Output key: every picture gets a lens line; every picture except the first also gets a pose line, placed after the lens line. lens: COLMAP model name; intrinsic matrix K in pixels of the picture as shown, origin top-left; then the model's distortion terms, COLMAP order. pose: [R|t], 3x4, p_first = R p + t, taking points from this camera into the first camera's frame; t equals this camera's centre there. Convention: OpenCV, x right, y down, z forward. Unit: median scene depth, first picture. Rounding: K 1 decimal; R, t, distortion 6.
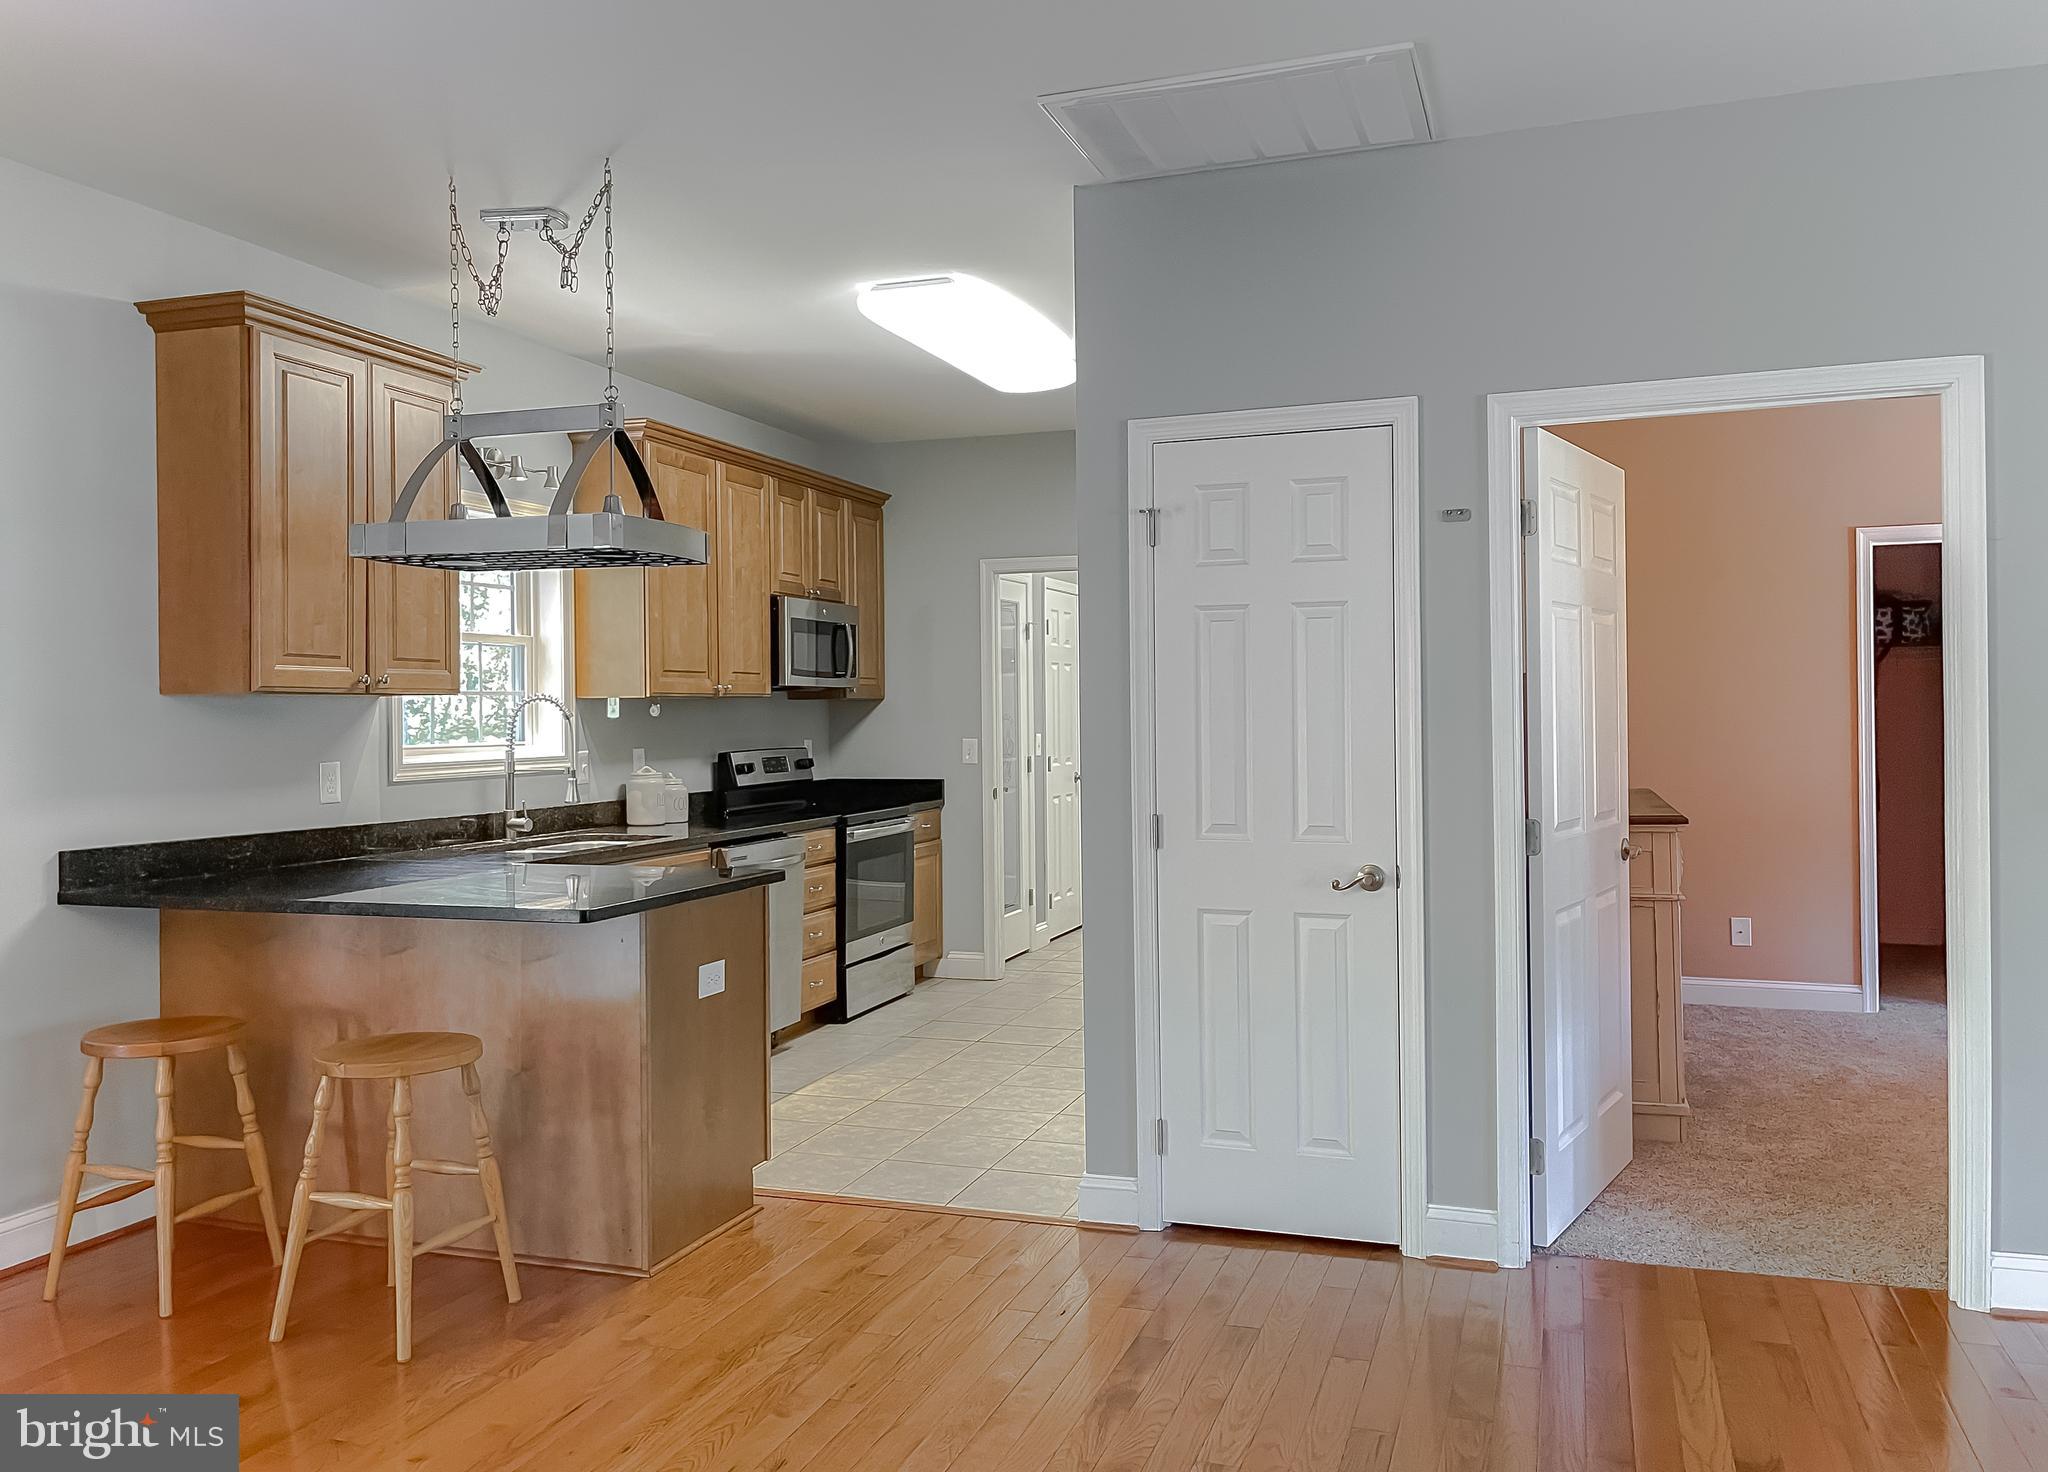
lens RADIAL K [[1556.5, 0, 1026.5], [0, 1556.5, 702.1], [0, 0, 1]] dist [0.004826, 0.000357]
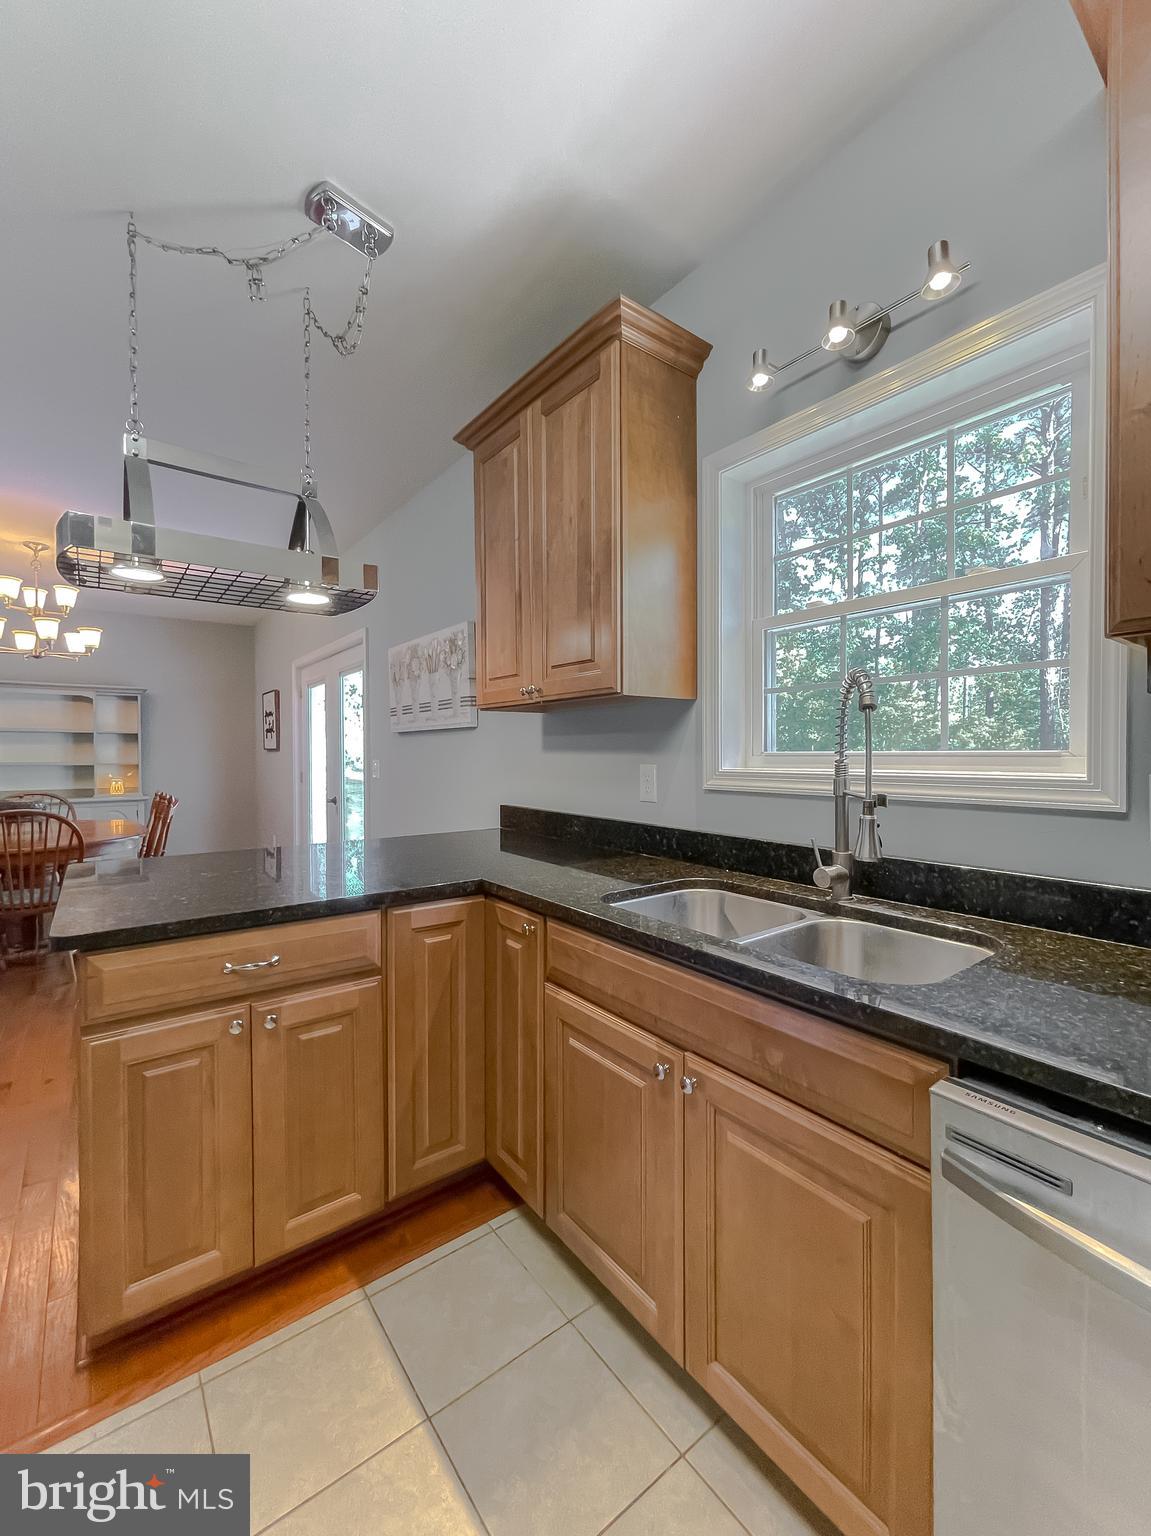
lens RADIAL K [[624.5, 0, 568.4], [0, 624.5, 769.3], [0, 0, 1]] dist [-0.000509, 0.000277]
pose [[-0.561800, 0.031415, -0.826676, -0.041876], [0.013325, 0.999493, 0.028927, 0.021635], [0.827166, 0.005236, -0.561933, 0.906510]]
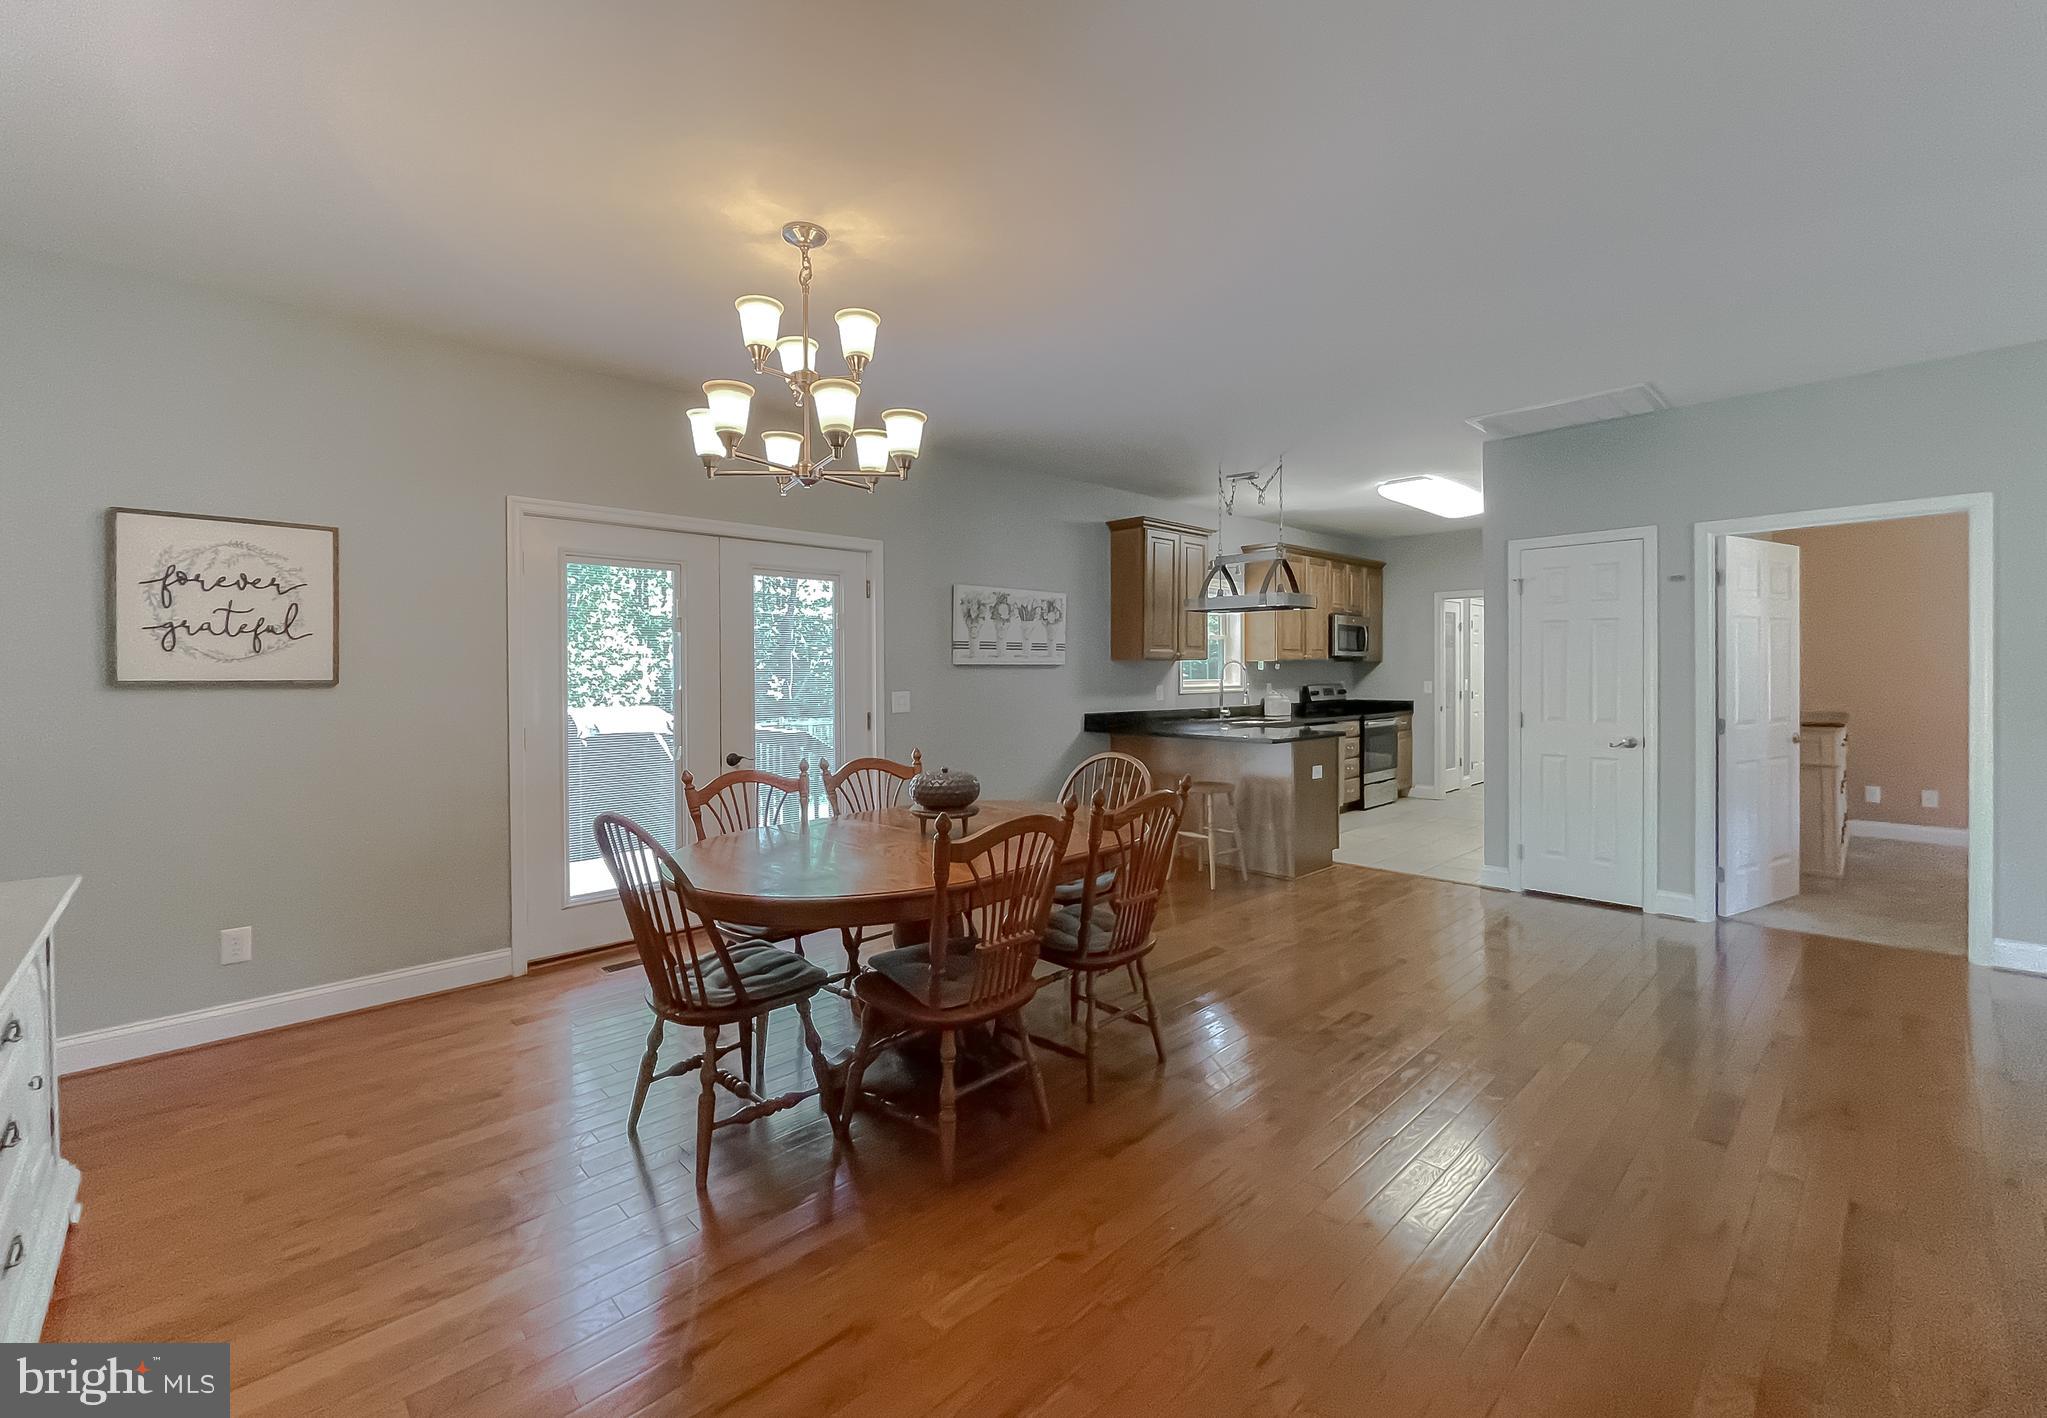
lens RADIAL K [[849.8, 0, 1022.5], [0, 849.8, 678.8], [0, 0, 1]] dist [0.000345, 0.000000]
pose [[0.888225, 0.010013, -0.459300, 0.004029], [-0.001533, 0.999821, 0.018832, 0.000089], [0.459406, -0.016023, 0.888082, -0.285240]]
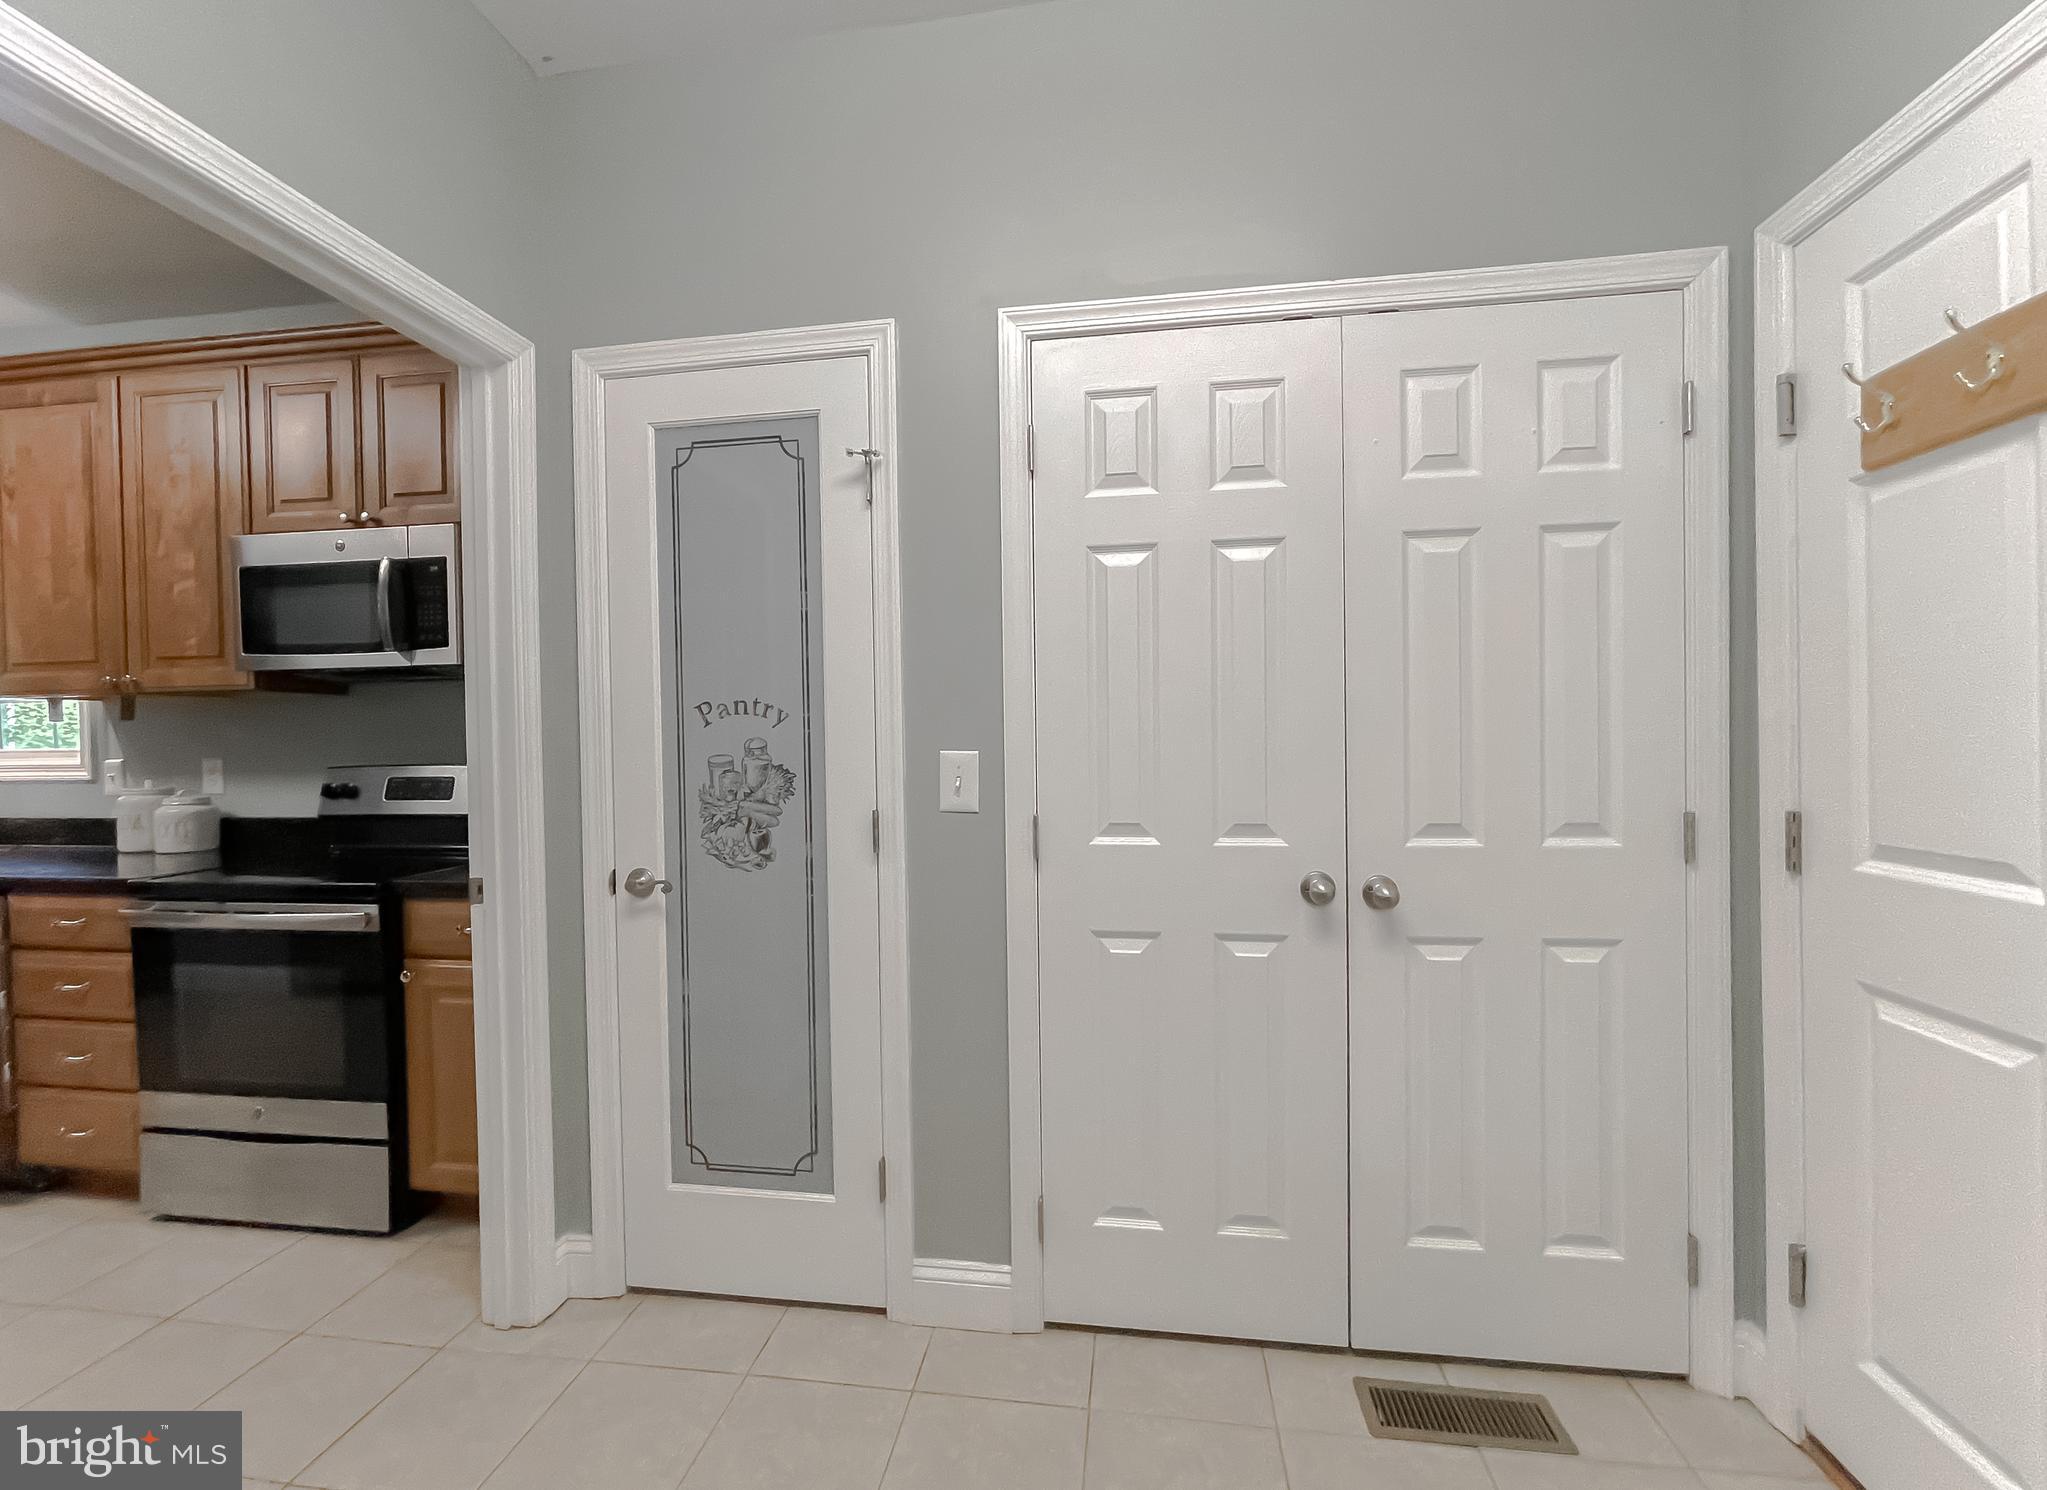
lens RADIAL K [[832.1, 0, 917.1], [0, 832.1, 751.0], [0, 0, 1]] dist [-0.000080, -0.000007]
pose [[0.189388, 0.023083, -0.981631, 0.268819], [0.016982, 0.999497, 0.026779, 0.020338], [0.981756, -0.021741, 0.188900, 1.300623]]
